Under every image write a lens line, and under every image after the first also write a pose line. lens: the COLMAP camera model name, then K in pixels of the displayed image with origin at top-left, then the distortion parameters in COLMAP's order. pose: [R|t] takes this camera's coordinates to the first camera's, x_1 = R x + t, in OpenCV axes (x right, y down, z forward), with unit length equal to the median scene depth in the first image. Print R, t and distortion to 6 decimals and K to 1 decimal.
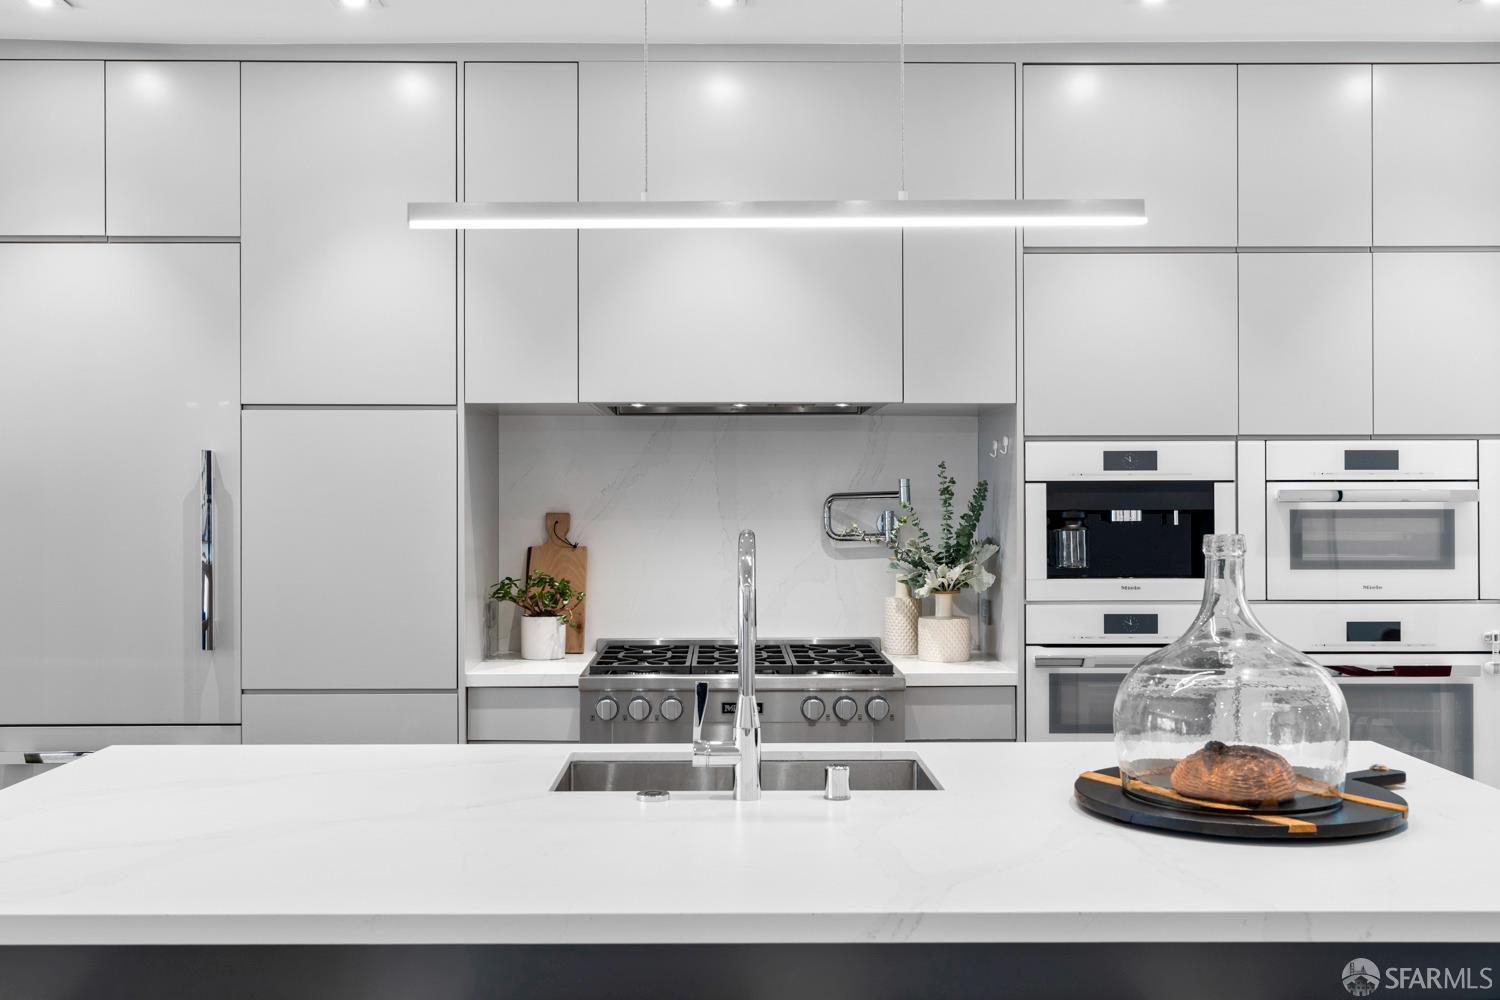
lens RADIAL K [[1487.7, 0, 750.0], [0, 1487.7, 500.0], [0, 0, 1]] dist [-0.002281, -0.002253]
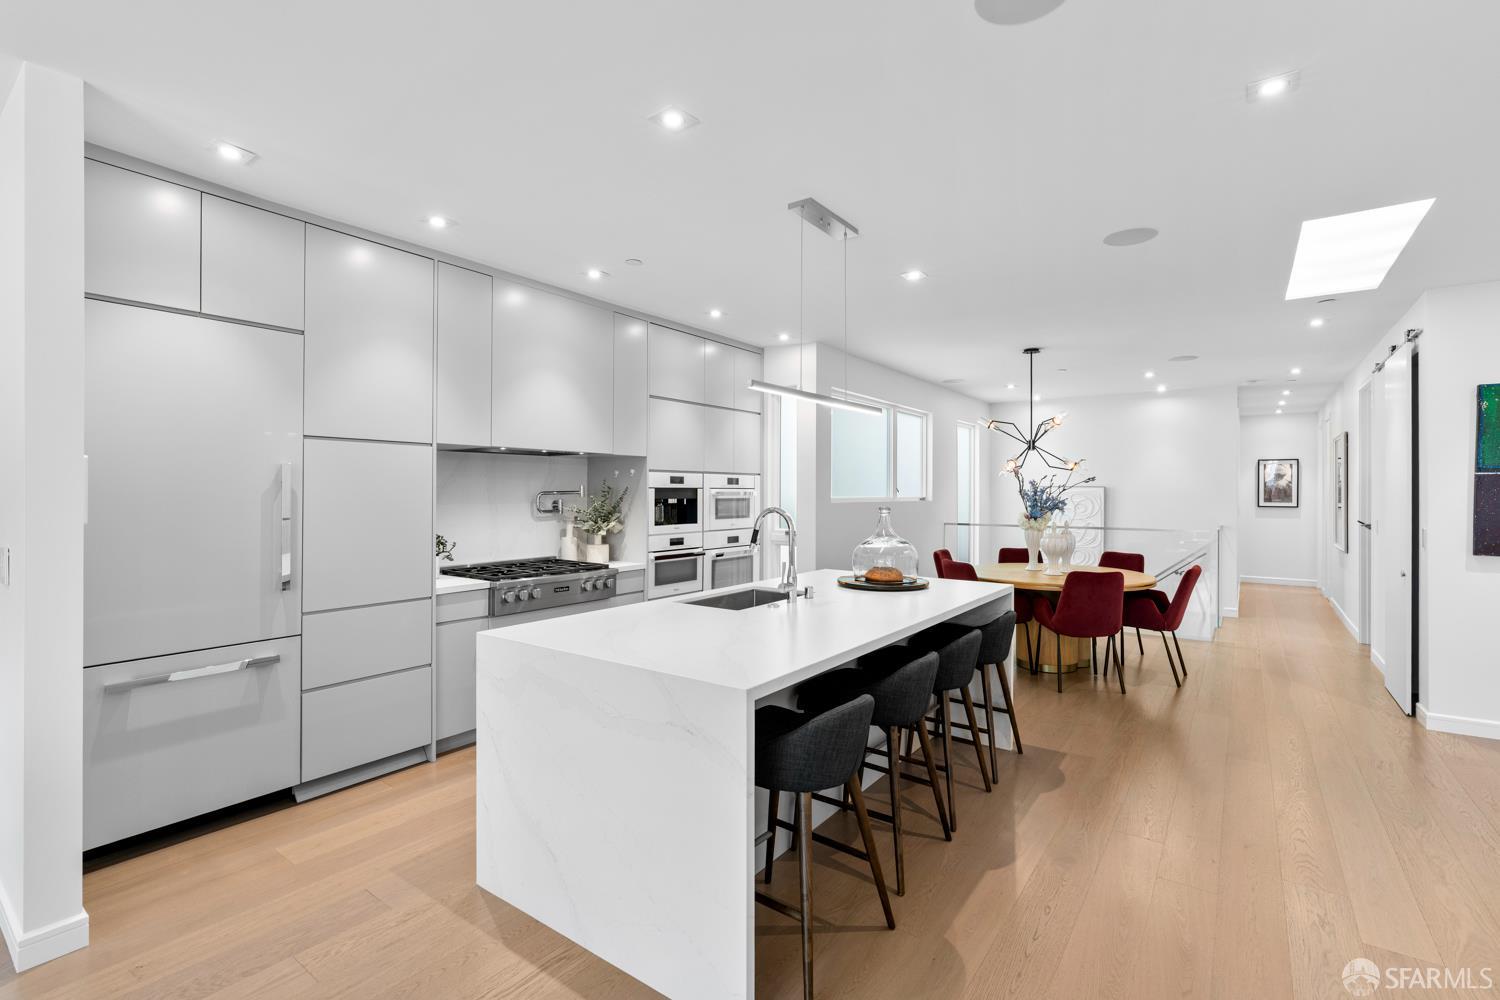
lens RADIAL K [[680.8, 0, 750.0], [0, 680.8, 500.0], [0, 0, 1]] dist [-0.019765, -0.000001]
pose [[0.588475, -0.005830, 0.808494, -0.646195], [-0.005105, 0.999927, 0.010926, -0.004991], [-0.808499, -0.010558, 0.588403, 0.180569]]
